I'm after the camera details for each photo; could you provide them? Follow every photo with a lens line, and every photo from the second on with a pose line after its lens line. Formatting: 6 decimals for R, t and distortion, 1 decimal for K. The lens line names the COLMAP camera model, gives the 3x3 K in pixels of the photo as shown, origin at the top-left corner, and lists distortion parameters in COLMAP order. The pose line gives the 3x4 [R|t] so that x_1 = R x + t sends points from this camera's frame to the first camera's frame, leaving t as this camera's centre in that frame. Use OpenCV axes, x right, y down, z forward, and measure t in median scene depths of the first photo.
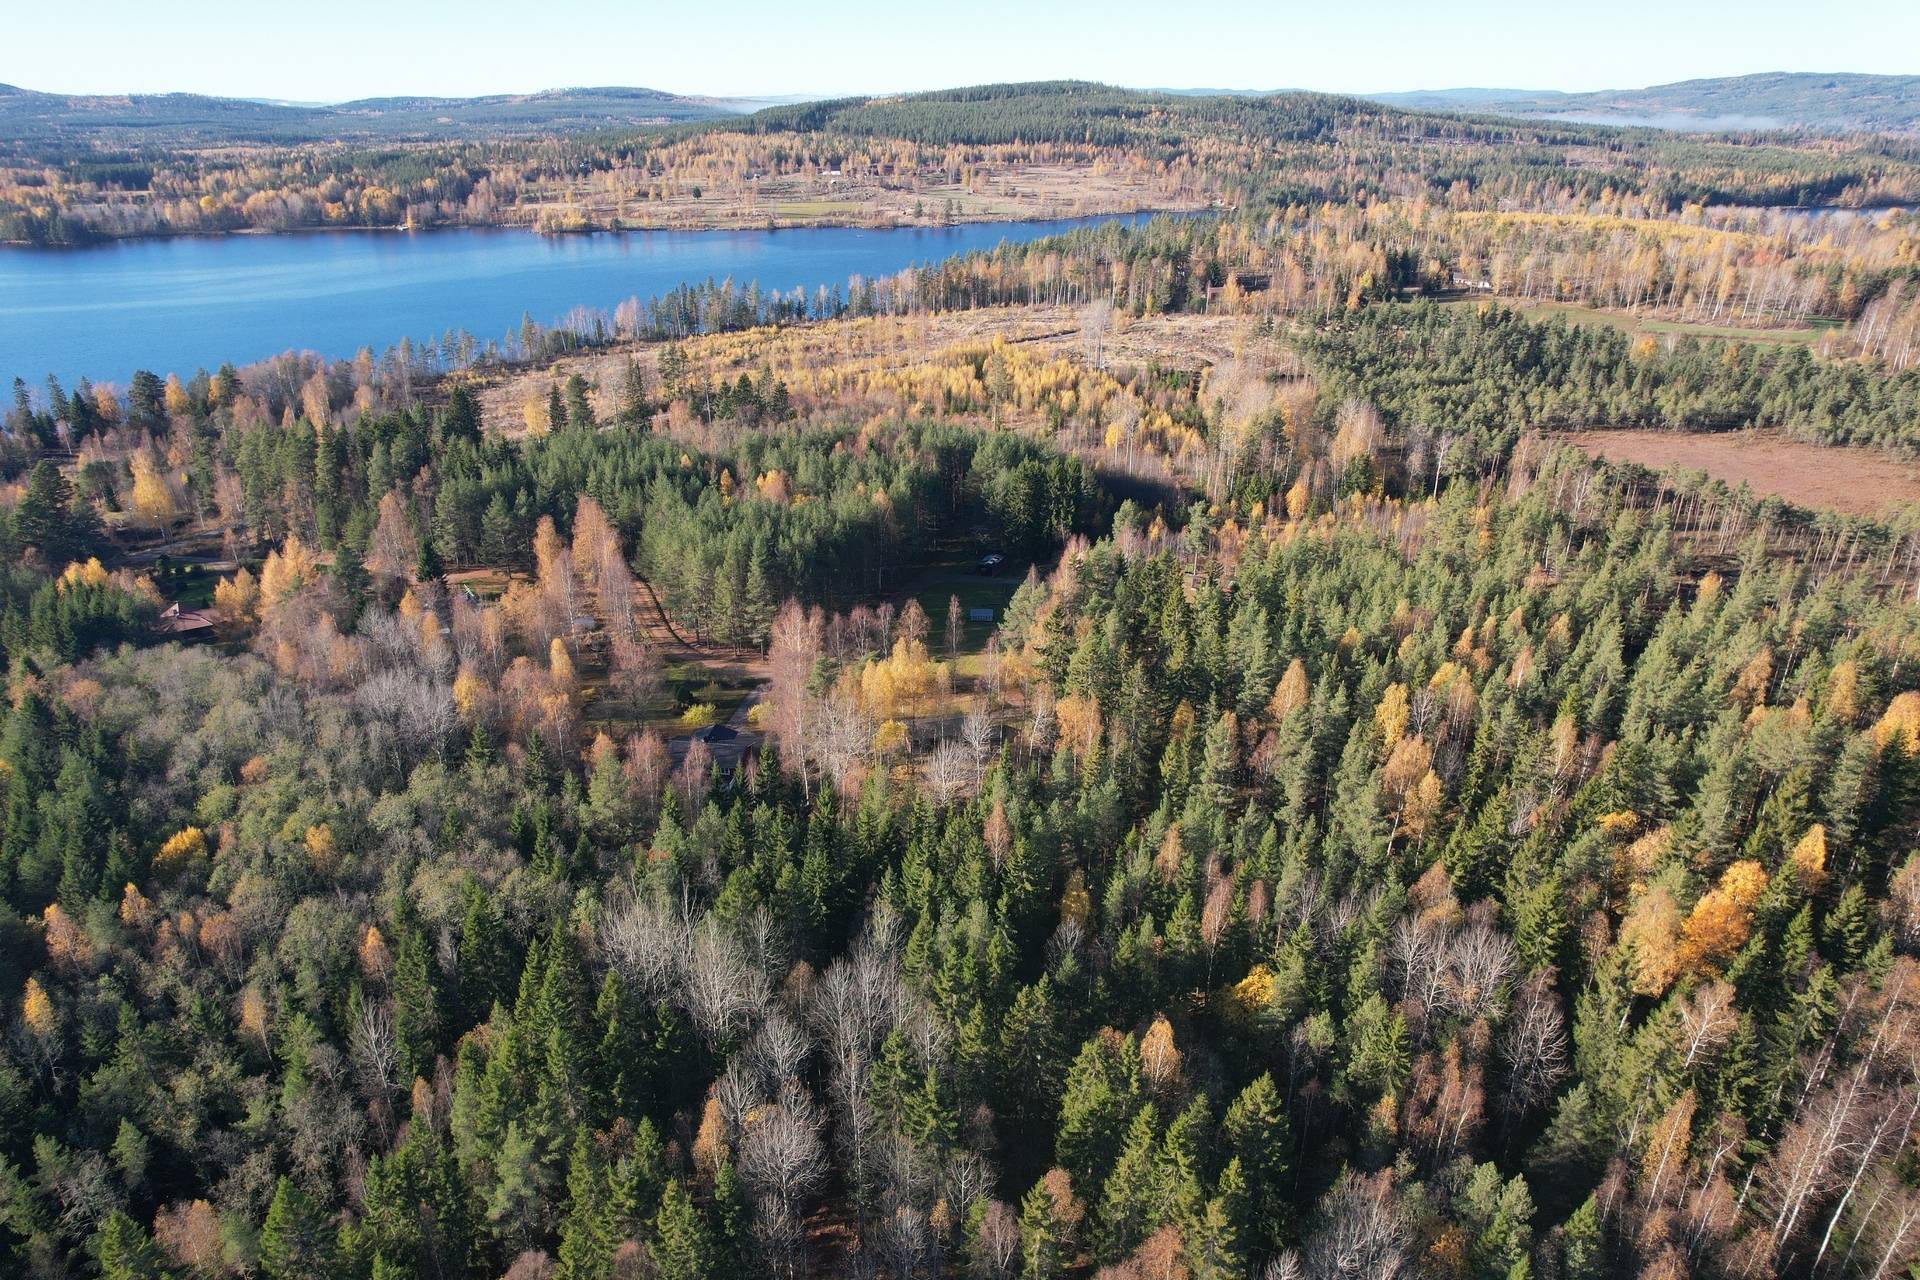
lens RADIAL K [[1231.7, 0, 948.5], [0, 1231.7, 639.2], [0, 0, 1]] dist [-0.080579, 0.075657]
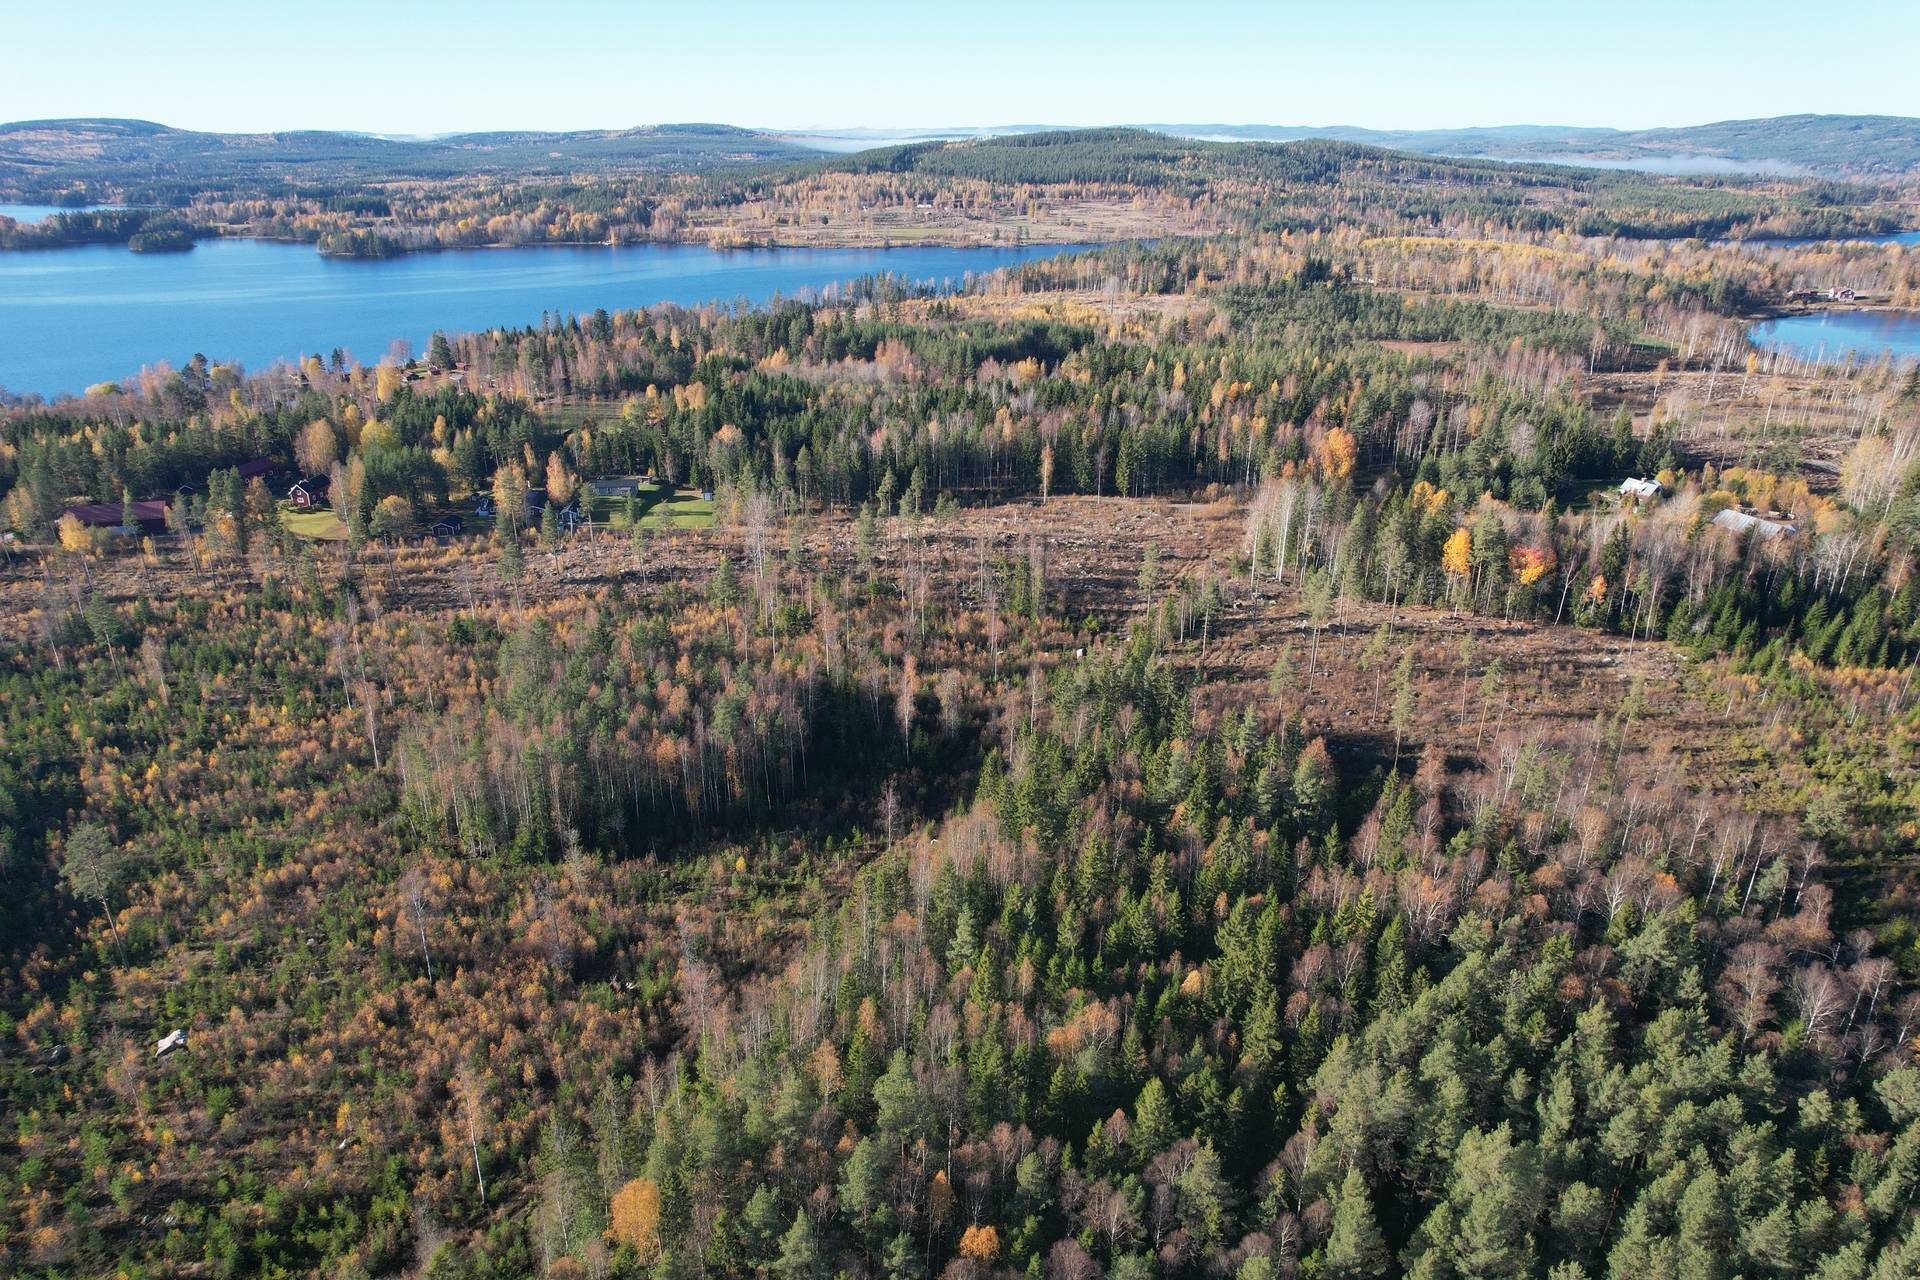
lens RADIAL K [[1231.7, 0, 948.5], [0, 1231.7, 639.2], [0, 0, 1]] dist [-0.080579, 0.075657]
pose [[0.999057, 0.019647, -0.038707, -0.012971], [-0.020542, 0.999528, -0.022846, 0.094816], [0.038240, 0.023620, 0.998989, -0.252523]]
